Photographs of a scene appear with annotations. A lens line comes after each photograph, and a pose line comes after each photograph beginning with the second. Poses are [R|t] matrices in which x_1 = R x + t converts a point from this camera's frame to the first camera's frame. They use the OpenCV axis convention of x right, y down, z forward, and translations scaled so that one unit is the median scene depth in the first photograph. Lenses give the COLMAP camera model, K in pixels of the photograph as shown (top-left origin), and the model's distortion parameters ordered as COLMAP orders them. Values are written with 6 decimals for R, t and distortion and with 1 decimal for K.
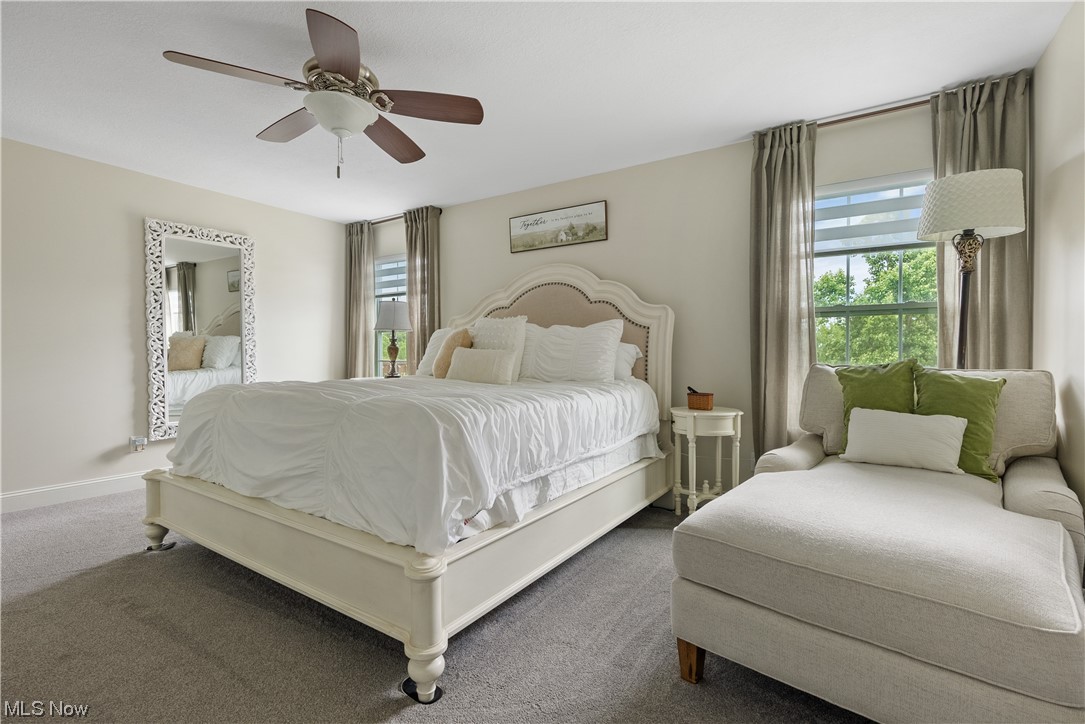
lens RADIAL K [[660.7, 0, 542.2], [0, 660.7, 361.0], [0, 0, 1]] dist [-0.030701, -0.000359]
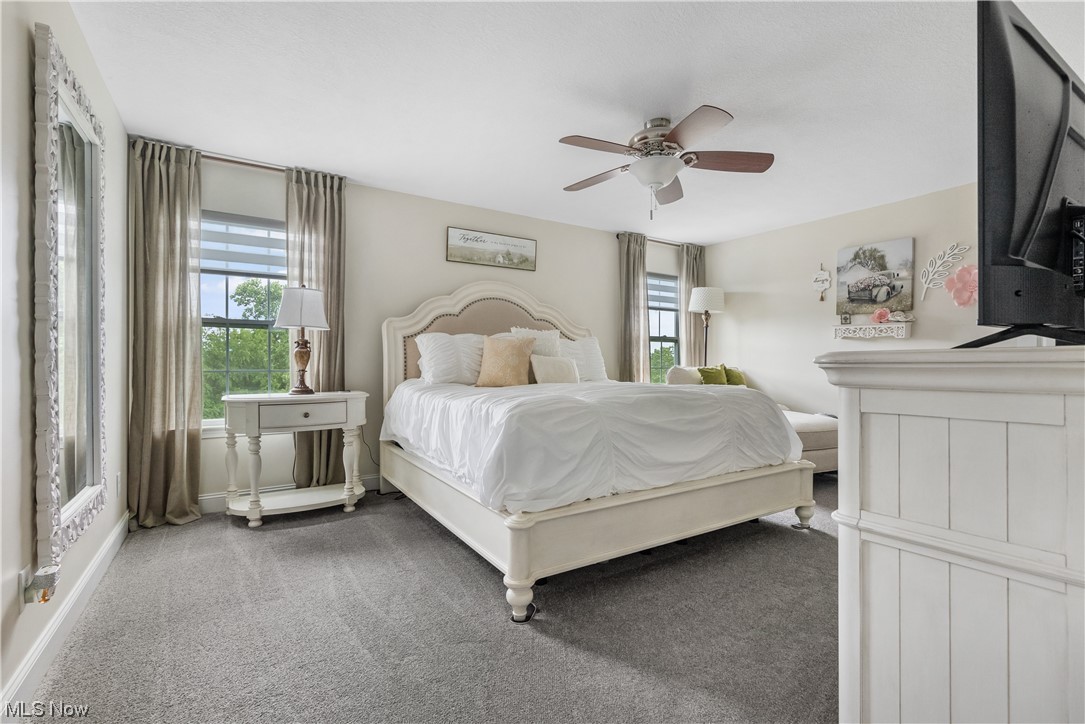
lens RADIAL K [[494.4, 0, 538.4], [0, 494.4, 359.6], [0, 0, 1]] dist [-0.013973, 0.005823]
pose [[0.274982, 0.000405, 0.961449, -0.754408], [0.005736, 0.999981, -0.002062, -0.009828], [-0.961432, 0.006082, 0.274974, 0.673845]]
